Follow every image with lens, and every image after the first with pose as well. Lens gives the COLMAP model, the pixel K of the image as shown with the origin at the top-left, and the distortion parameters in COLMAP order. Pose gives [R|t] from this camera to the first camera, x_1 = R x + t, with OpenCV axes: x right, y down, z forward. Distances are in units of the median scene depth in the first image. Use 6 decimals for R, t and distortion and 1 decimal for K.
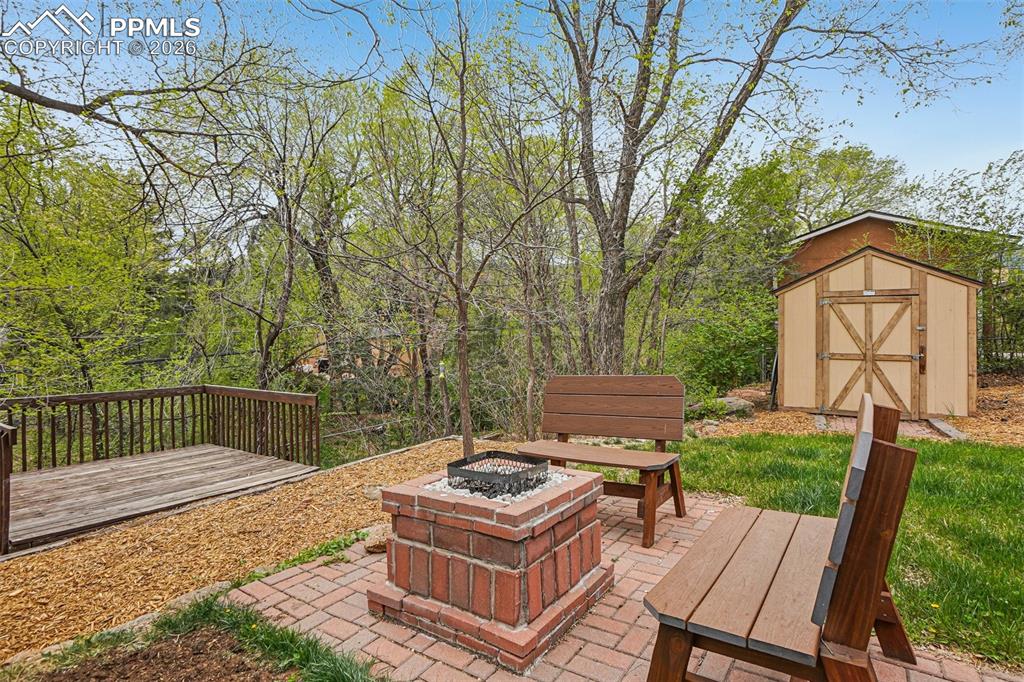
lens RADIAL K [[508.2, 0, 513.1], [0, 508.2, 333.4], [0, 0, 1]] dist [-0.022492, -0.000179]
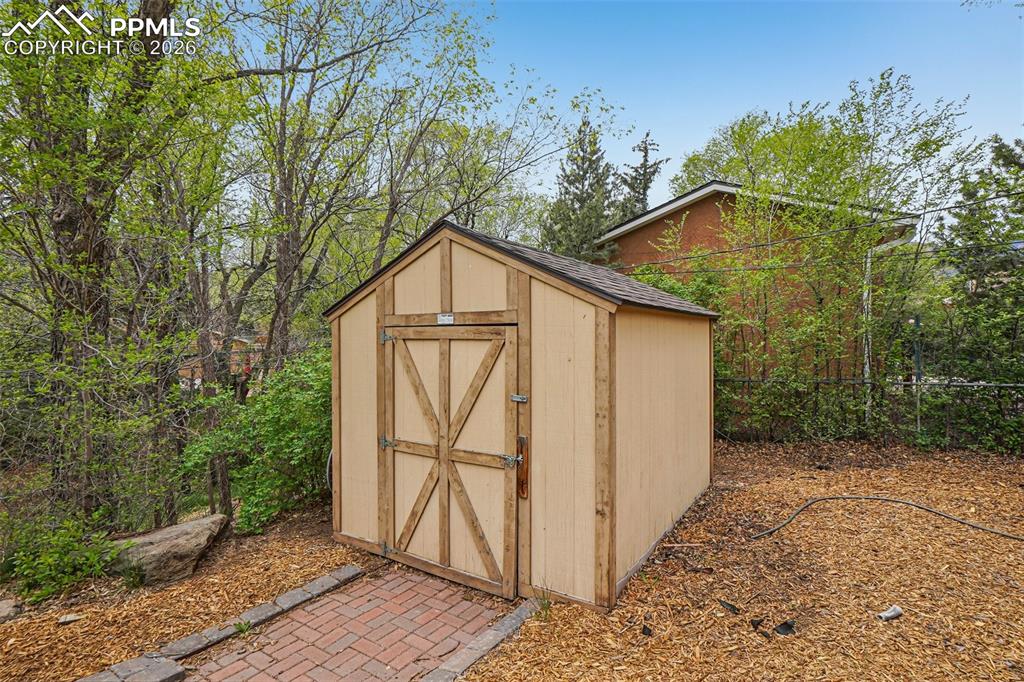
lens RADIAL K [[529.4, 0, 512.0], [0, 529.4, 341.0], [0, 0, 1]] dist [-0.068047, 0.037669]
pose [[0.999480, -0.004763, -0.031894, 0.788035], [0.004982, 0.999965, 0.006792, -0.062677], [0.031860, -0.006947, 0.999468, 0.499953]]
